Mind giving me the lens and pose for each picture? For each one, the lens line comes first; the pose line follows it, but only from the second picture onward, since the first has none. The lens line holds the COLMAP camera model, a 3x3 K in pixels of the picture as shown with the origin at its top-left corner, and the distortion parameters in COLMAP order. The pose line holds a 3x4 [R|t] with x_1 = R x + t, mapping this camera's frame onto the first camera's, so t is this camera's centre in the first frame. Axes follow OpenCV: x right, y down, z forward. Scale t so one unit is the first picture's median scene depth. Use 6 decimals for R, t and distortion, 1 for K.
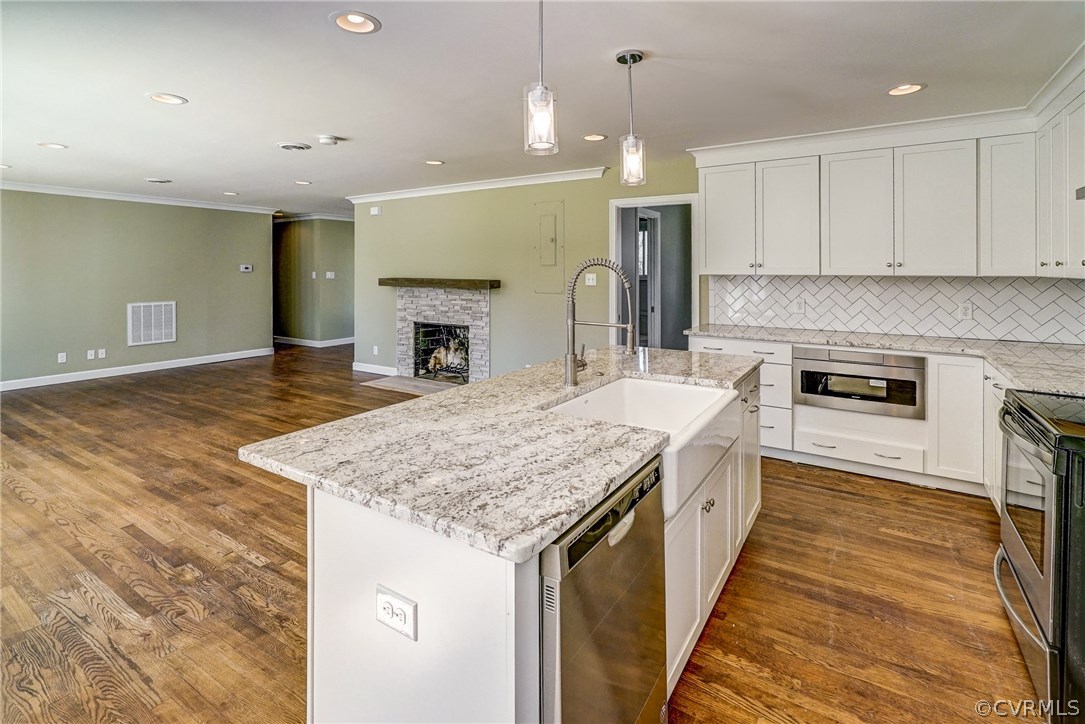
lens RADIAL K [[519.7, 0, 516.6], [0, 519.7, 273.6], [0, 0, 1]] dist [0.008185, -0.001425]
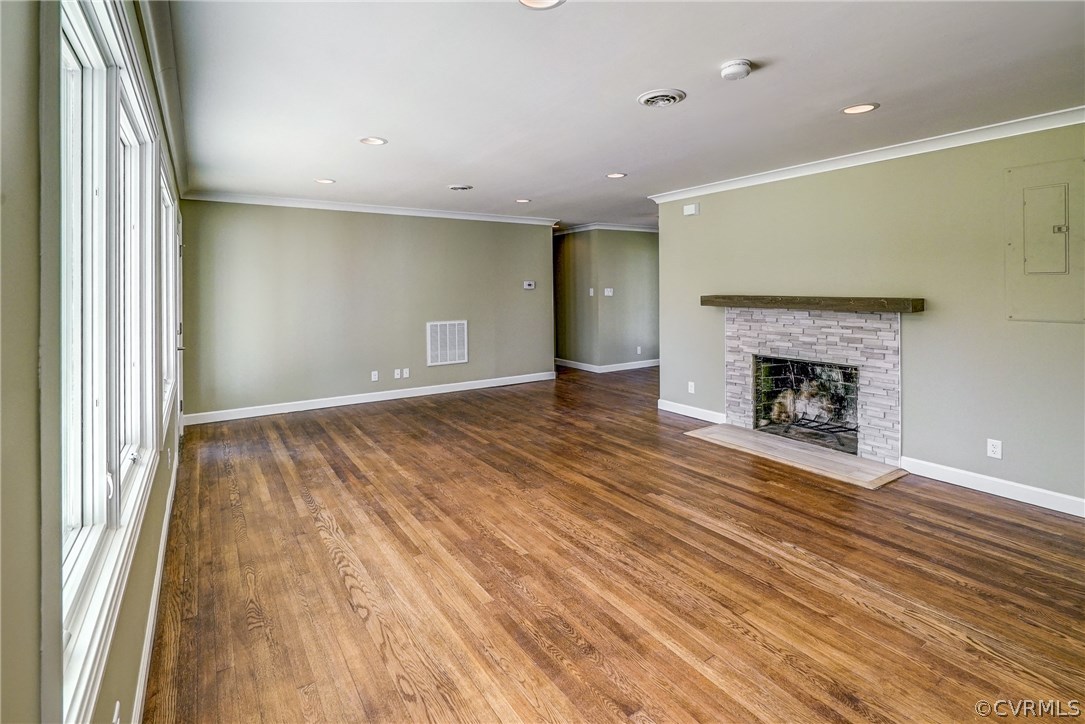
lens RADIAL K [[519.7, 0, 534.7], [0, 519.7, 293.1], [0, 0, 1]] dist [0.008185, -0.001425]
pose [[0.921751, -0.004326, -0.387757, -0.194283], [0.006930, 0.999962, 0.005317, -0.000751], [0.387719, -0.007588, 0.921746, 0.195974]]
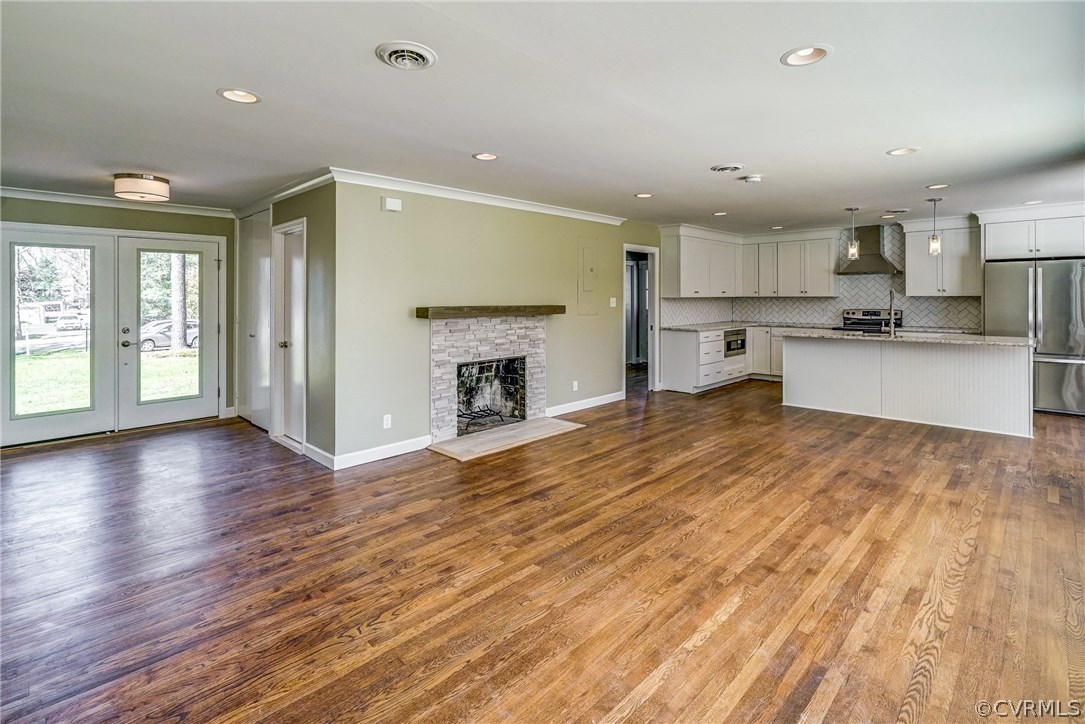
lens RADIAL K [[519.7, 0, 549.6], [0, 519.7, 292.0], [0, 0, 1]] dist [0.008185, -0.001425]
pose [[0.161096, 0.009211, 0.986896, -0.913734], [0.012240, 0.999861, -0.011330, -0.002062], [-0.986863, 0.013904, 0.160961, 0.732874]]
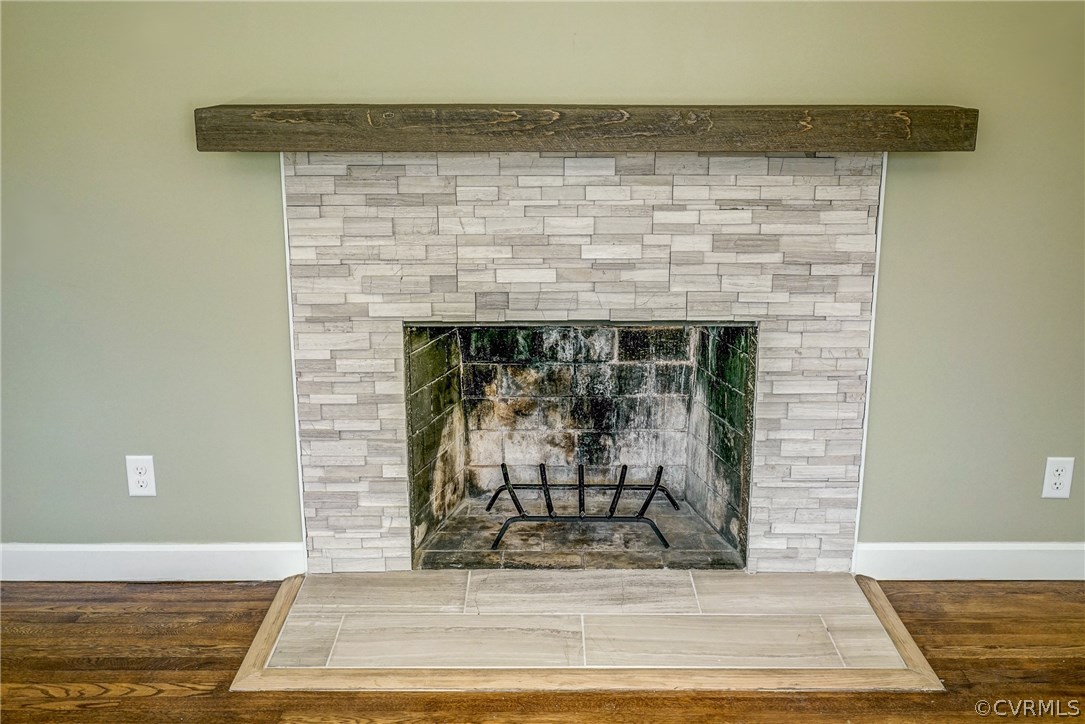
lens RADIAL K [[1063.7, 0, 533.2], [0, 1063.7, 355.5], [0, 0, 1]] dist [0.010427, 0.000000]
pose [[0.826398, -0.141364, 0.545053, -0.382222], [0.006613, 0.970343, 0.241640, 0.003779], [-0.563048, -0.196086, 0.802824, 0.622495]]
